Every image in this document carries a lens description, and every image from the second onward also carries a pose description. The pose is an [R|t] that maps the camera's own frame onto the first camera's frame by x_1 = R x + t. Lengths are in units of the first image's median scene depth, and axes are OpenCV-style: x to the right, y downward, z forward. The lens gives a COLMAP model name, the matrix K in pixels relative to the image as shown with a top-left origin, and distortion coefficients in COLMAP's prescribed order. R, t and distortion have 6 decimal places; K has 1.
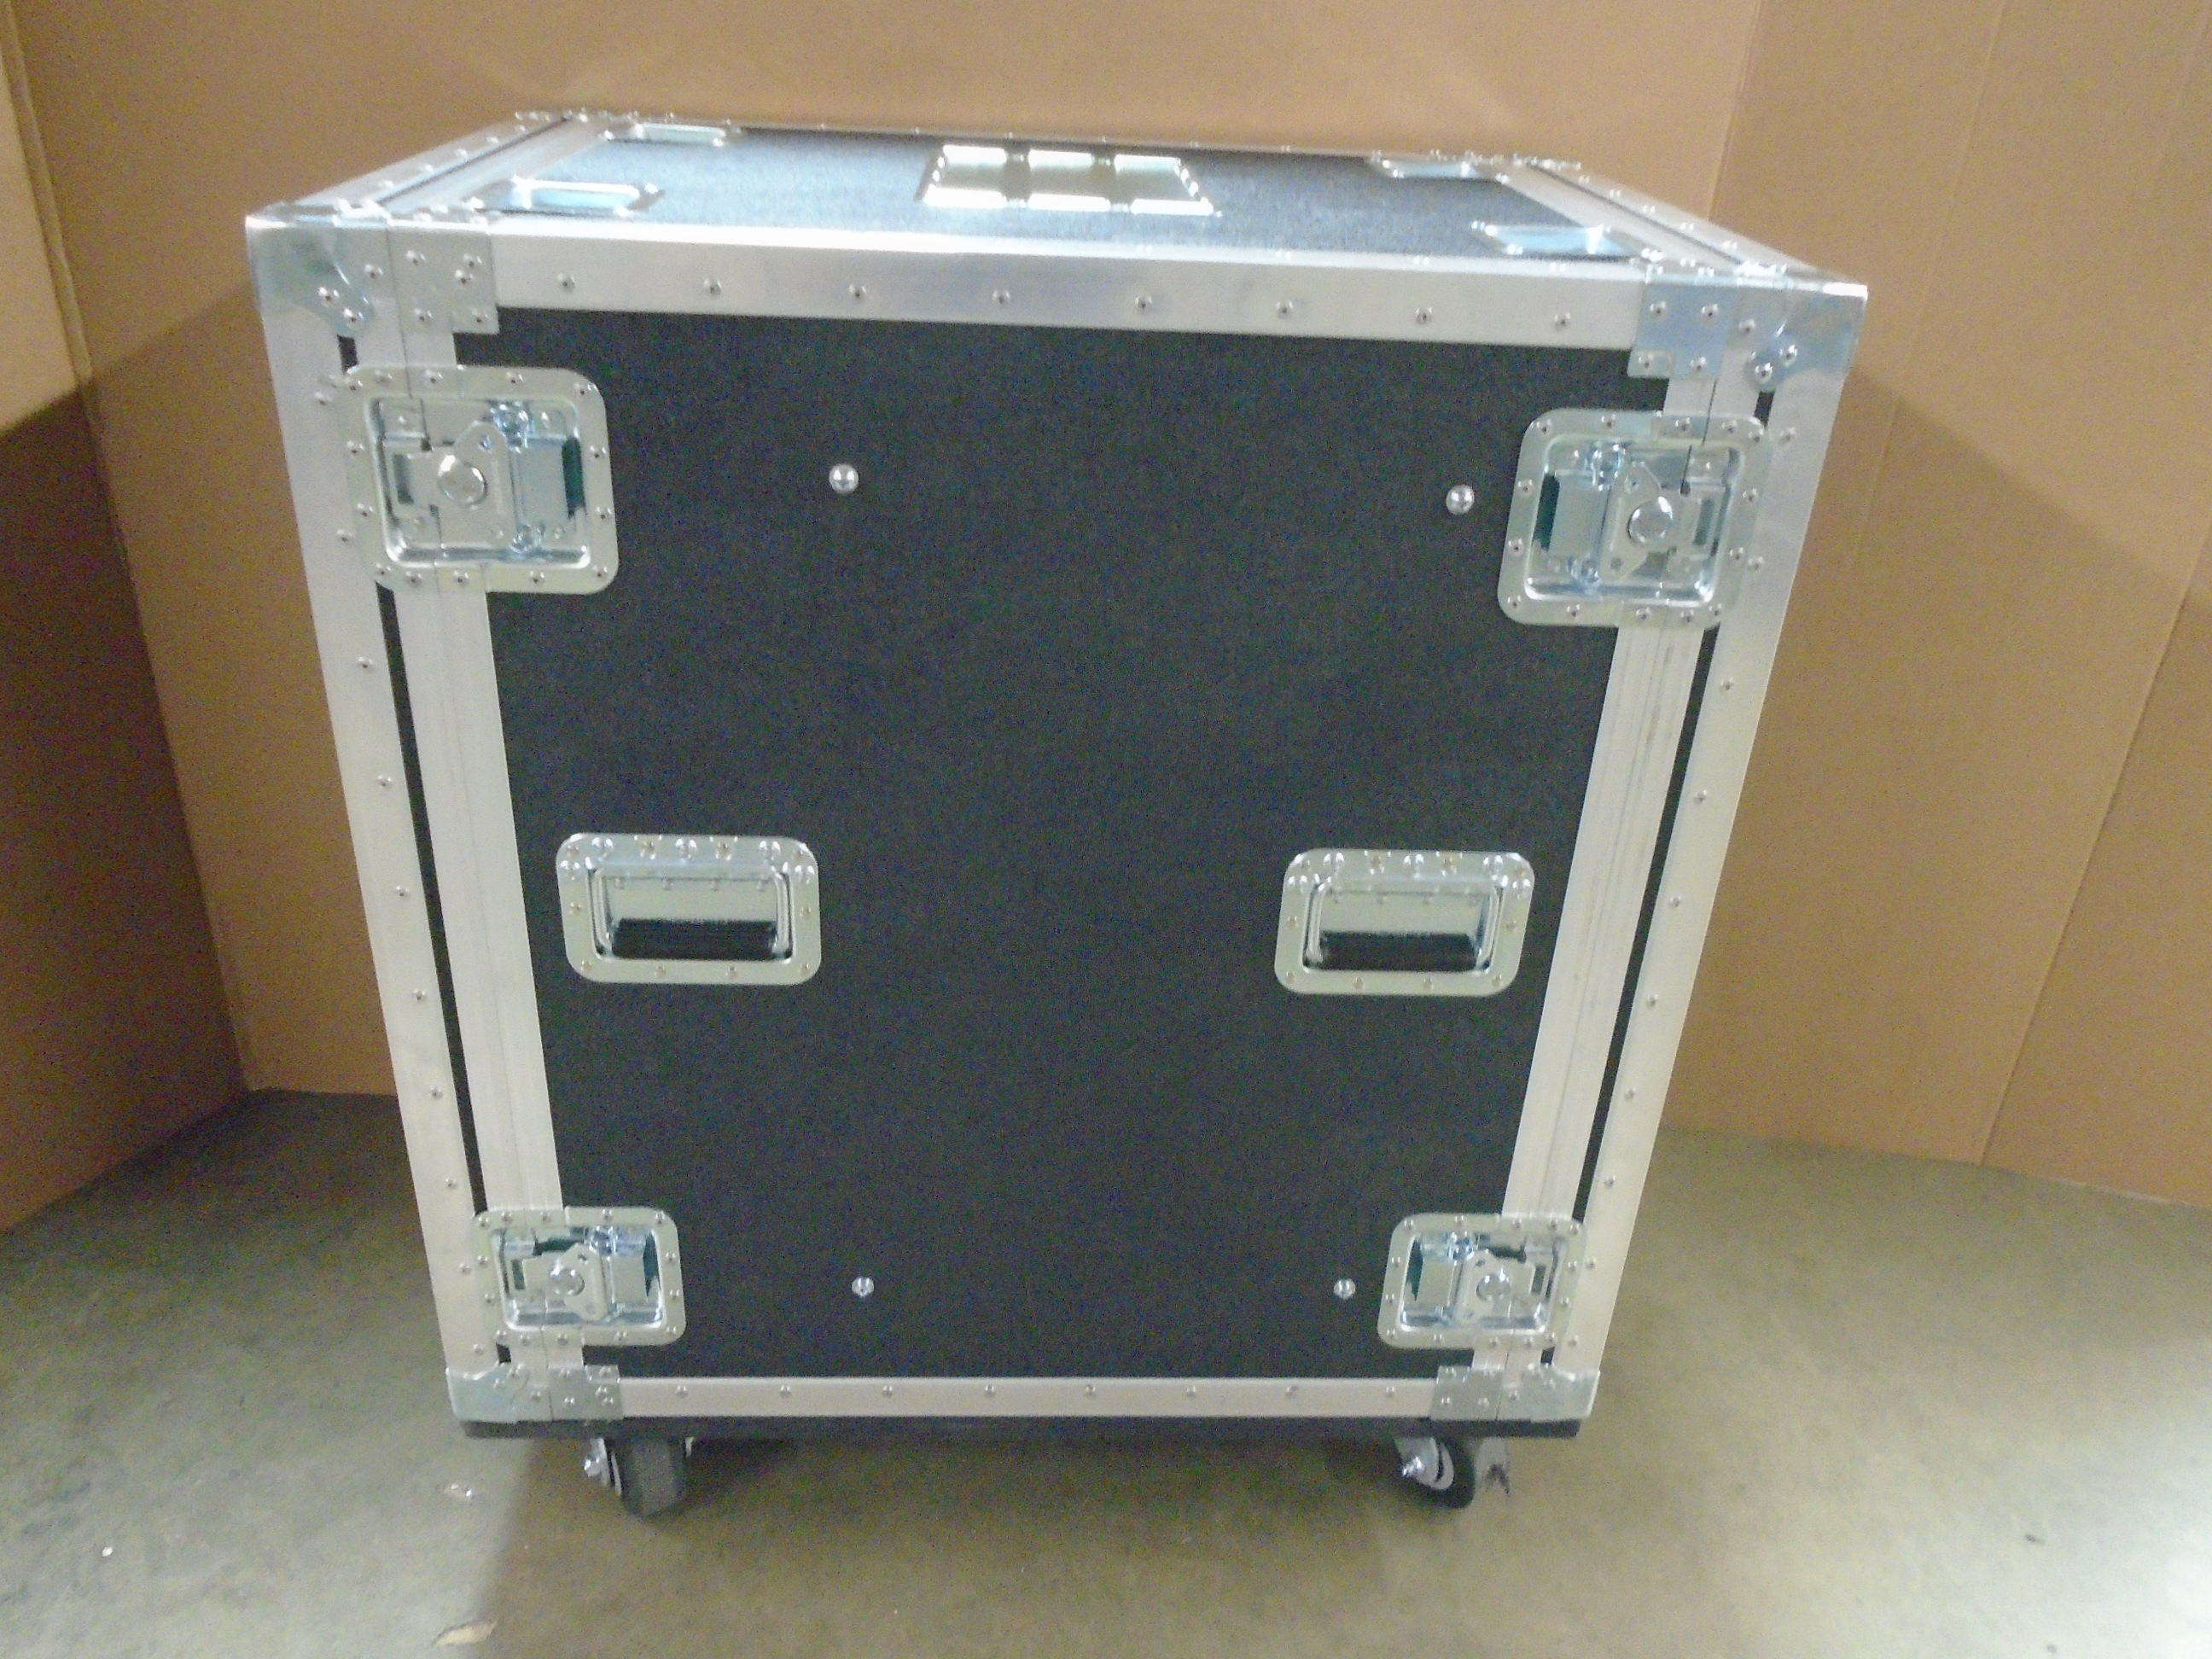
lens RADIAL K [[1699.2, 0, 1110.8], [0, 1699.2, 815.9], [0, 0, 1]] dist [0.005788, -0.007005]
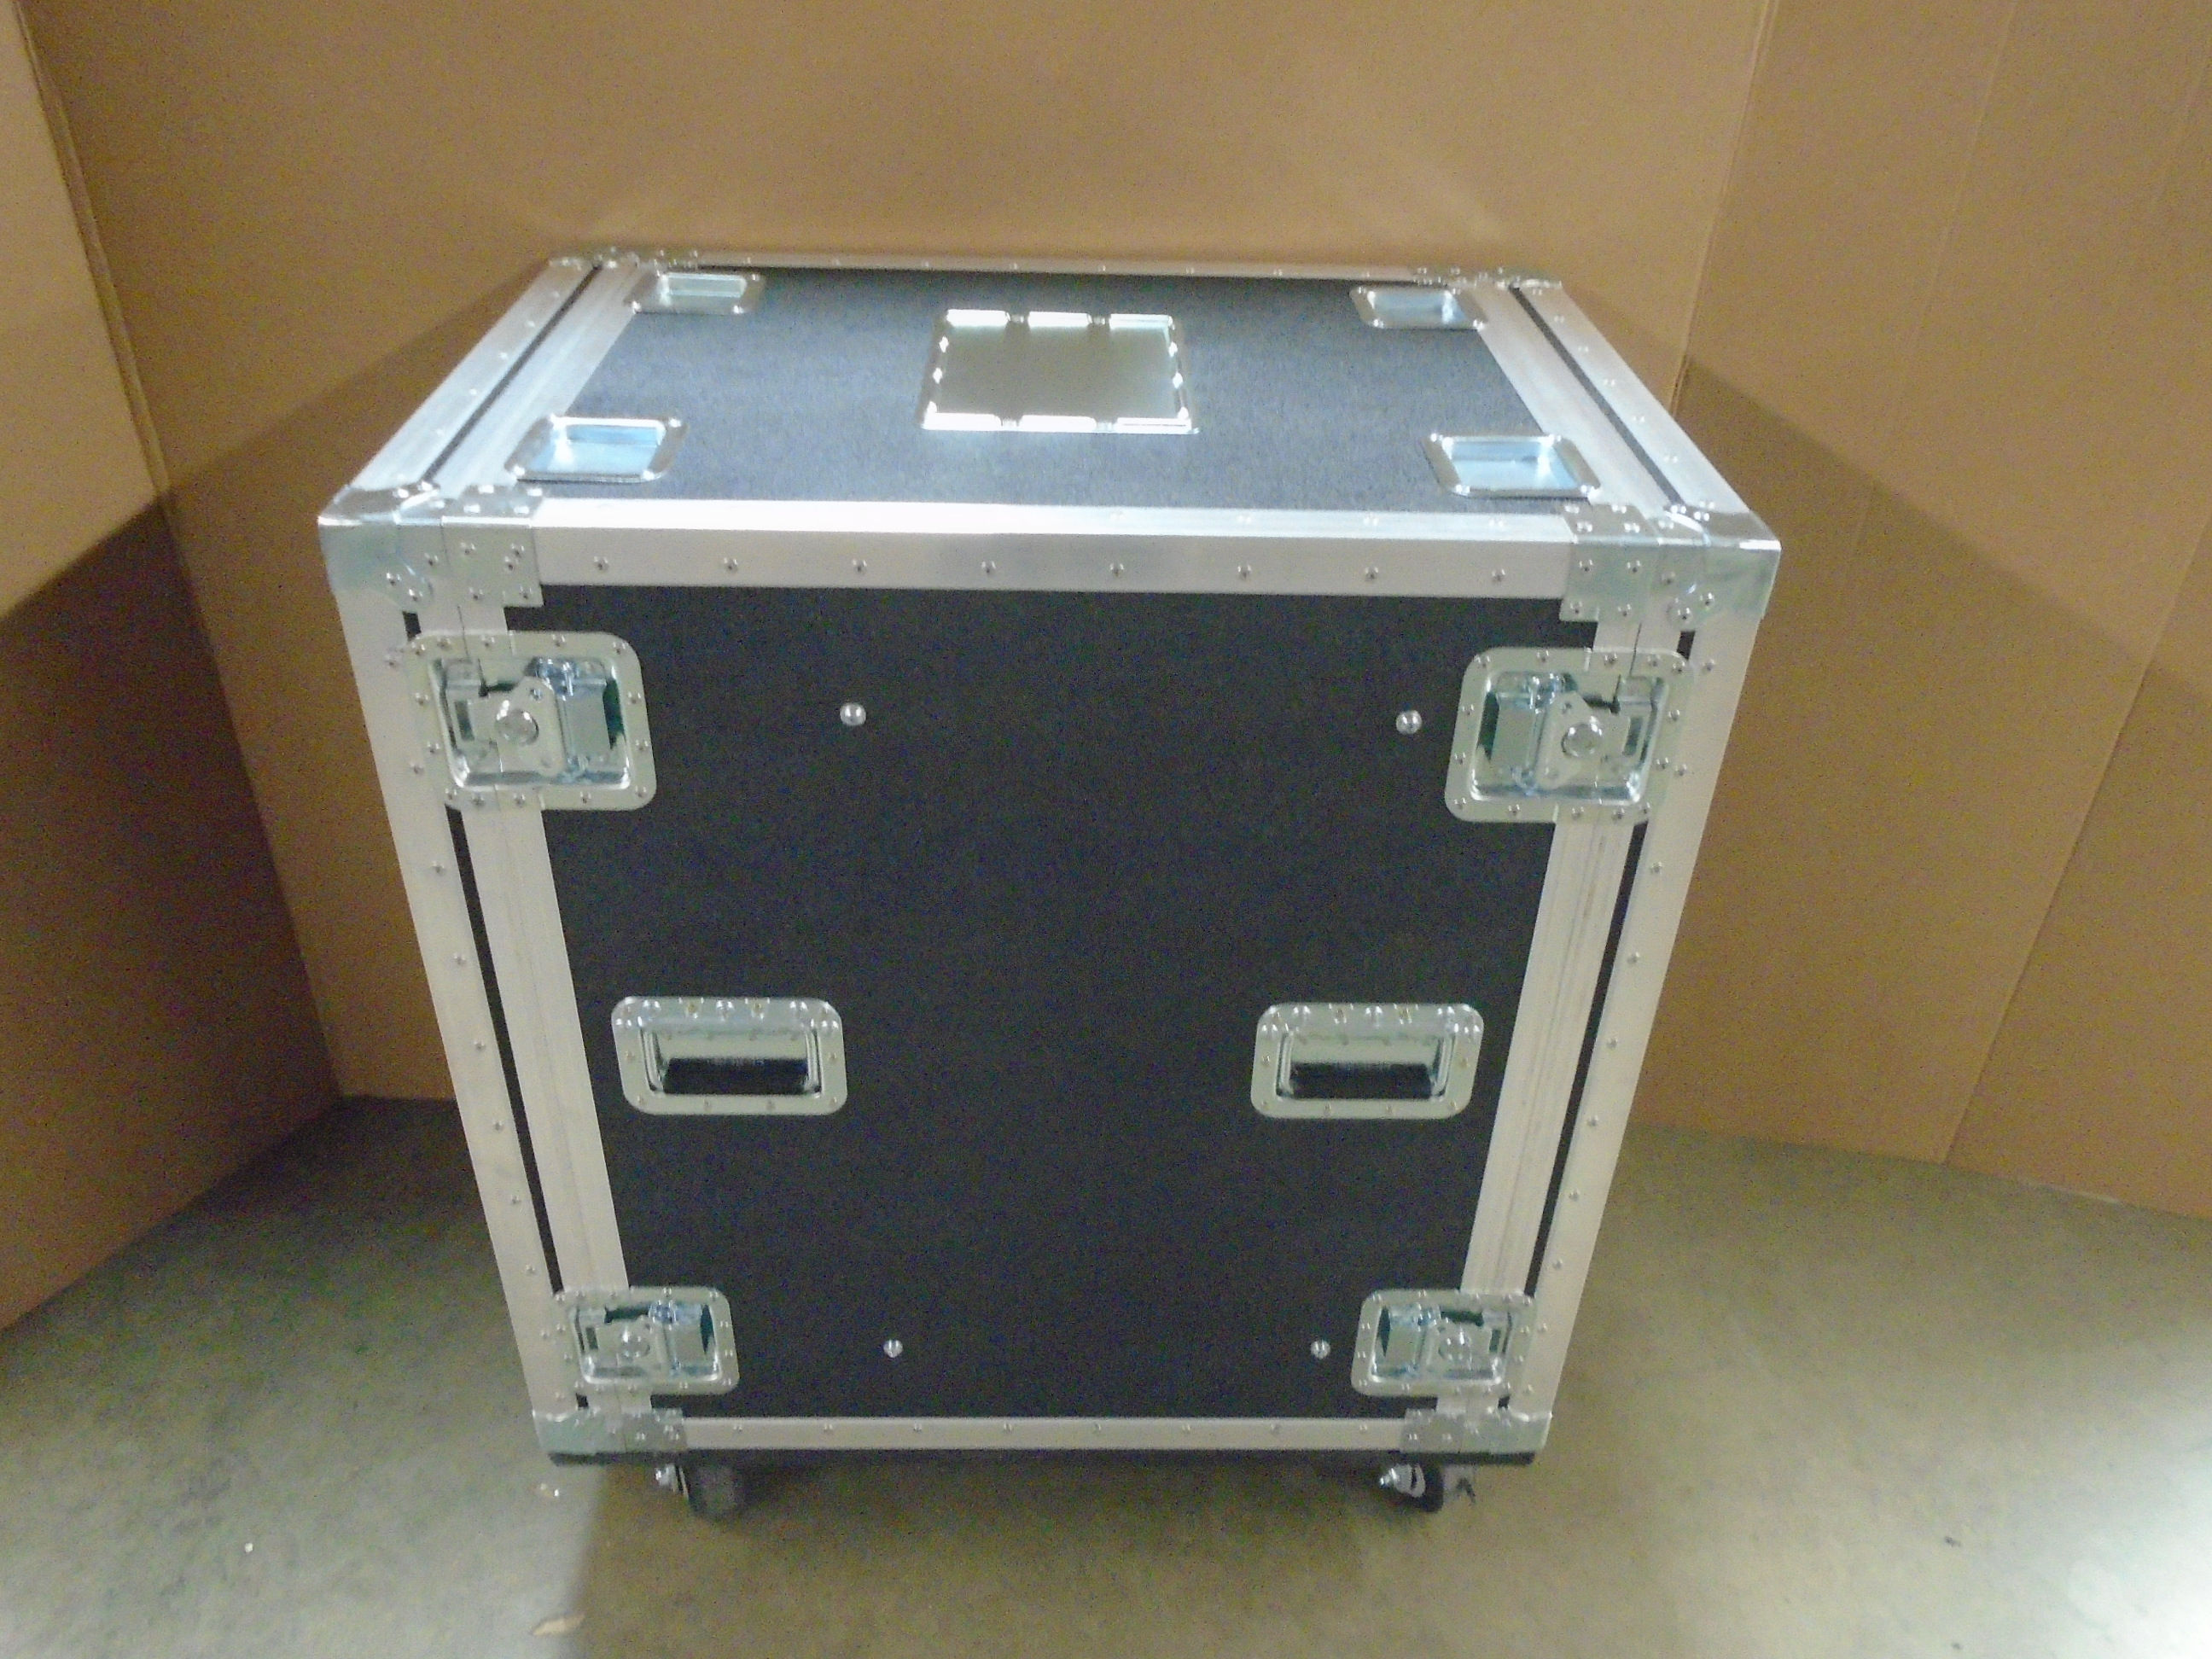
lens RADIAL K [[1699.2, 0, 1110.8], [0, 1699.2, 815.9], [0, 0, 1]] dist [0.005788, -0.007005]
pose [[0.999450, -0.004201, -0.032883, 0.042460], [0.007405, 0.995165, 0.097934, -0.208114], [0.032312, -0.098124, 0.994649, -0.098850]]
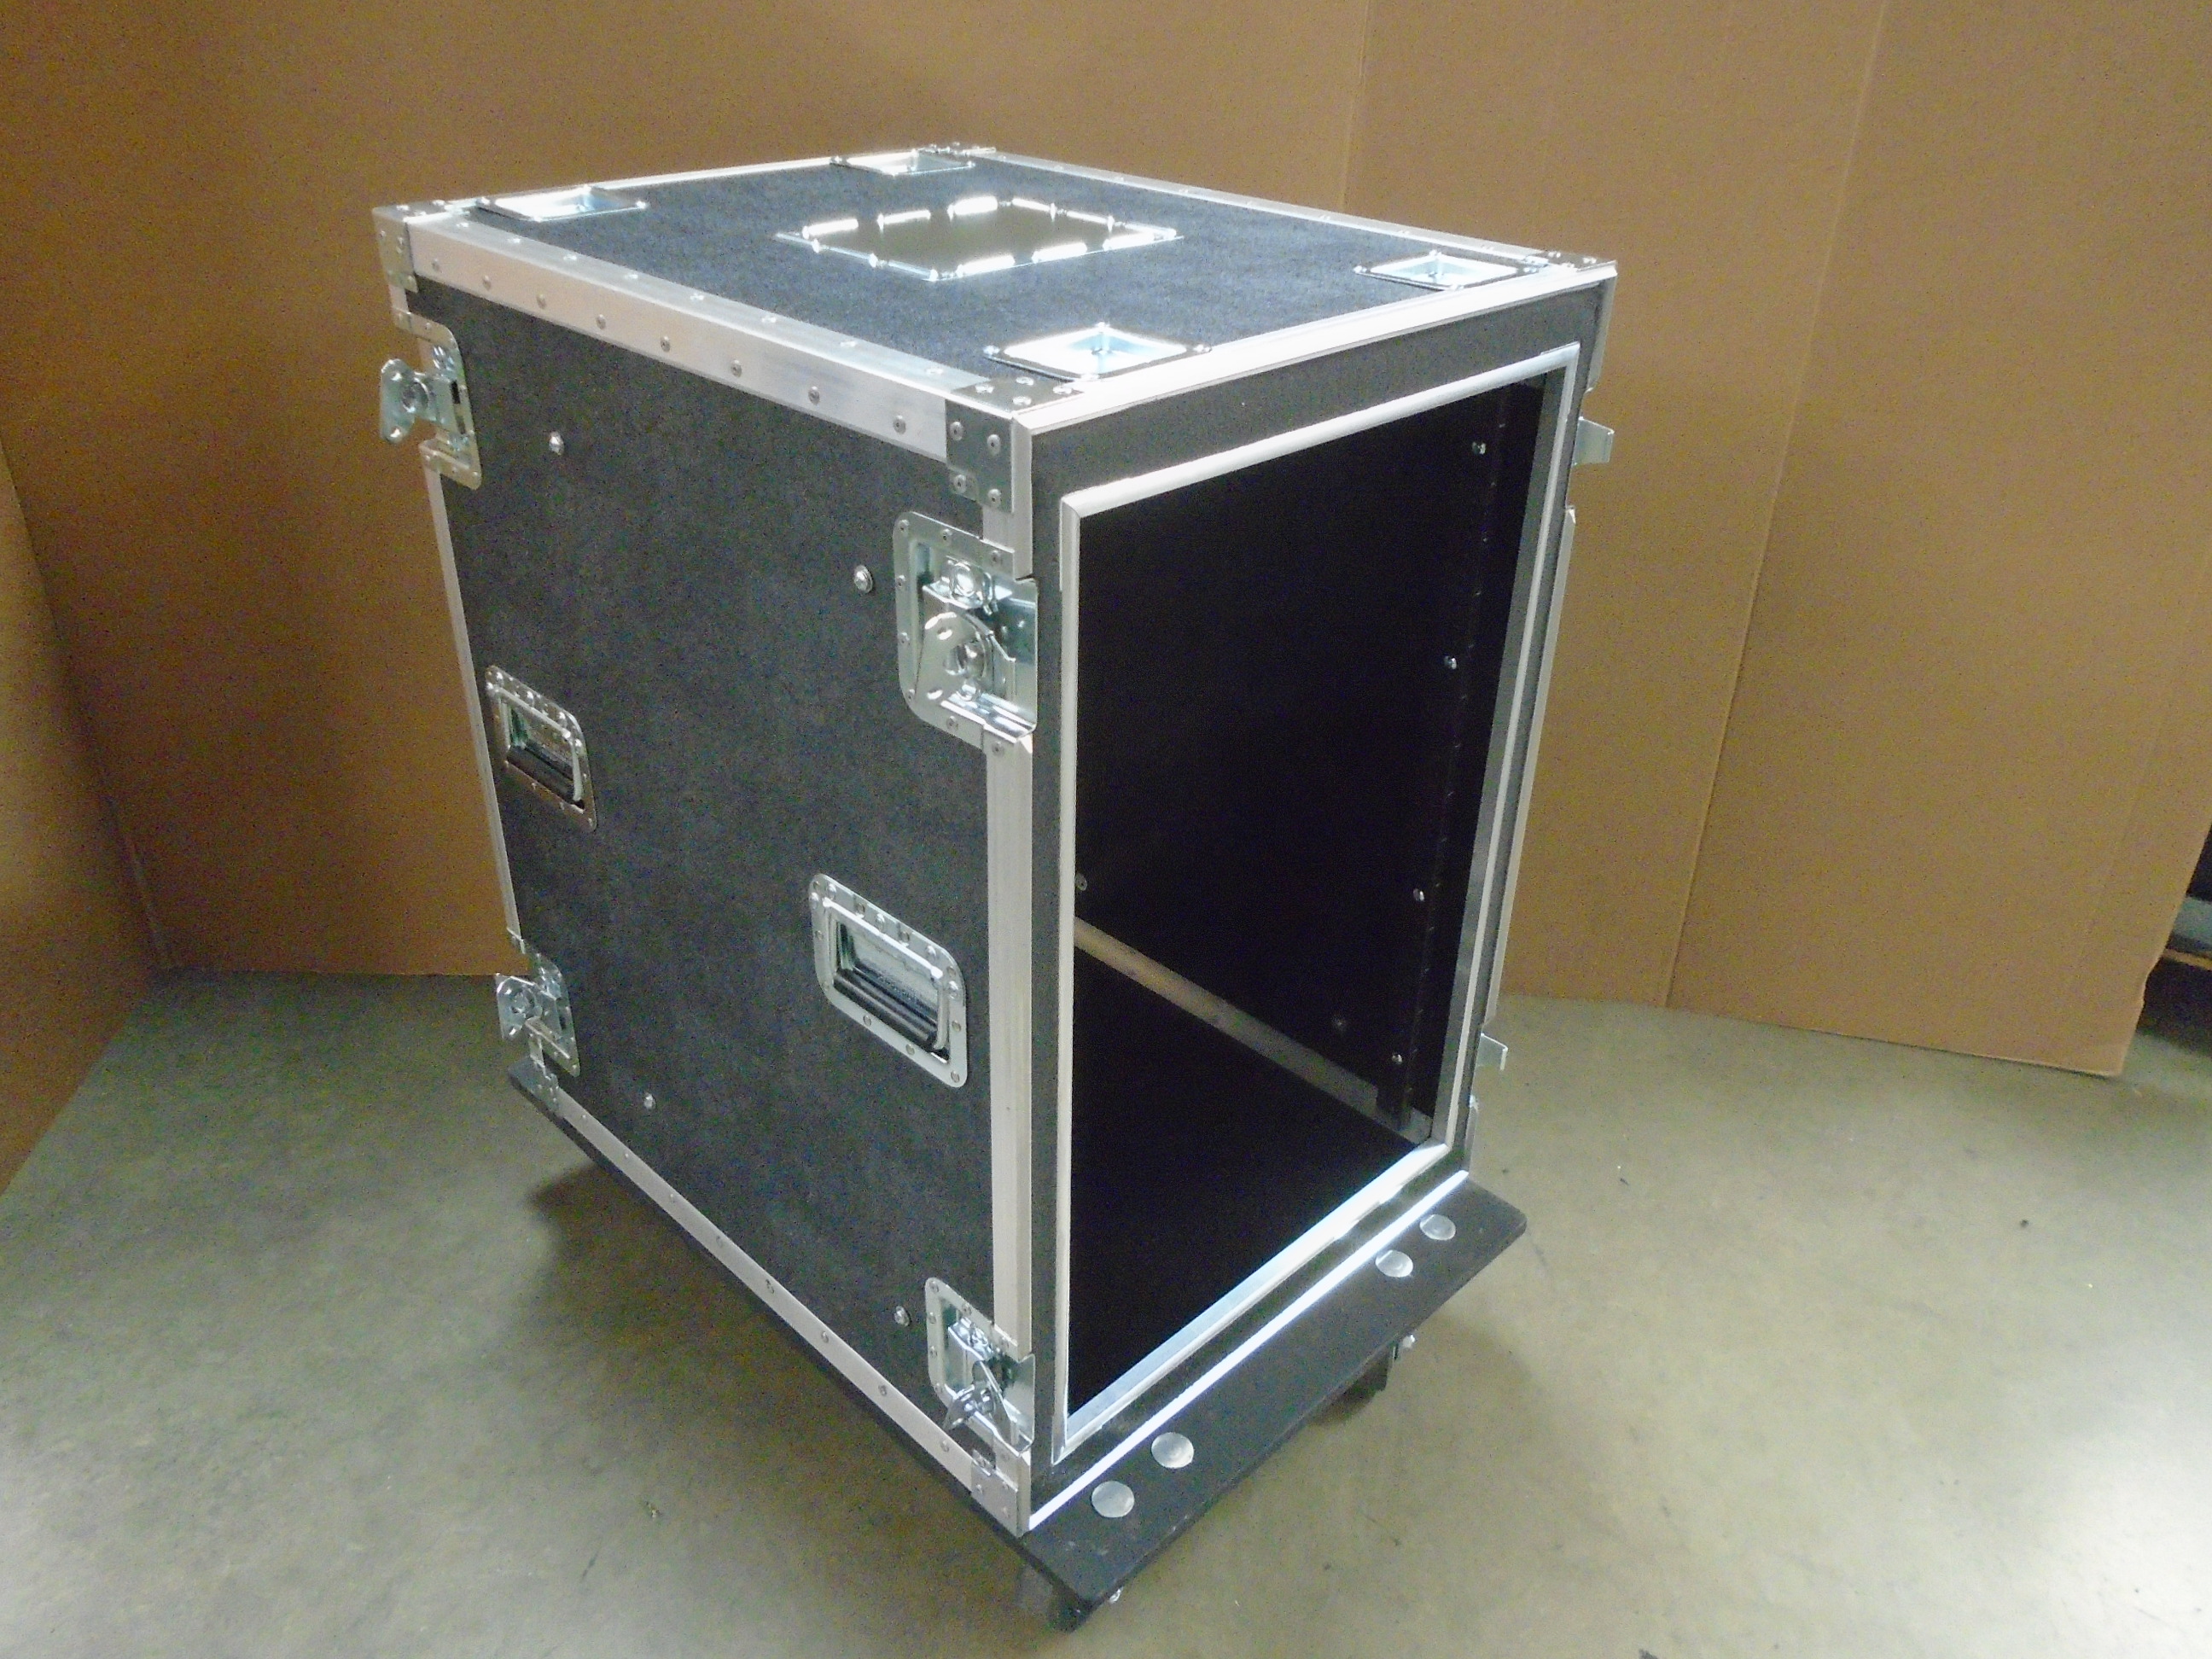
lens RADIAL K [[1665.5, 0, 1155.0], [0, 1665.5, 791.5], [0, 0, 1]] dist [0.000650, -0.001263]
pose [[0.692458, 0.322811, -0.645209, 0.896653], [-0.330425, 0.936906, 0.114131, -0.210435], [0.641344, 0.134162, 0.755433, 0.329321]]
